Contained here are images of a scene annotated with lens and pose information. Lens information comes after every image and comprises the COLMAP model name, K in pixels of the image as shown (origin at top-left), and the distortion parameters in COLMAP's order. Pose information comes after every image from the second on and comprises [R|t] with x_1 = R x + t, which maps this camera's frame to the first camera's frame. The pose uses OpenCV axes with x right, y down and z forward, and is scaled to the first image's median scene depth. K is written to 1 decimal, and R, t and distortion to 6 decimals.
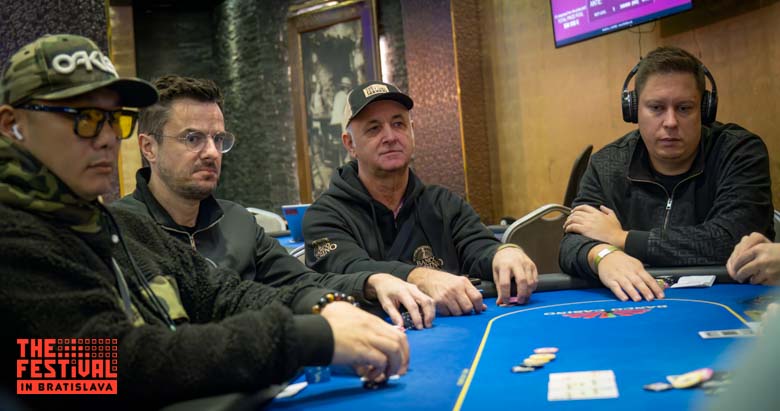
lens RADIAL K [[984.8, 0, 390.0], [0, 984.8, 205.5], [0, 0, 1]] dist [-0.152705, 0.021990]
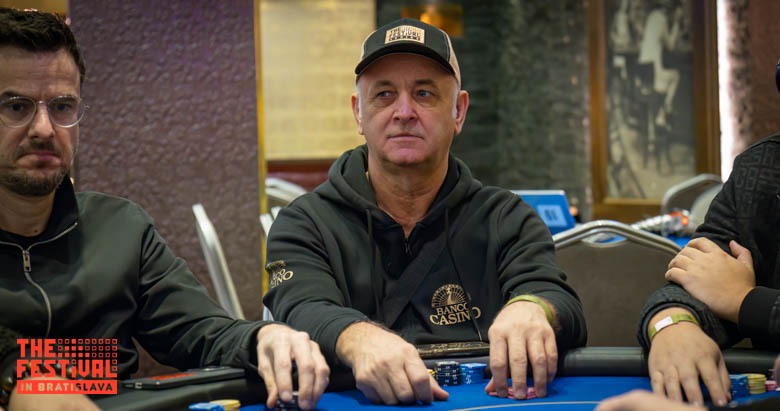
lens RADIAL K [[1516.0, 0, 390.0], [0, 1516.0, 205.5], [0, 0, 1]] dist [0.054600, 0.075256]
pose [[0.964419, 0.061296, -0.257176, 0.240295], [-0.056728, 0.998073, 0.025155, -0.031342], [0.258222, -0.009671, 0.966037, 0.043303]]
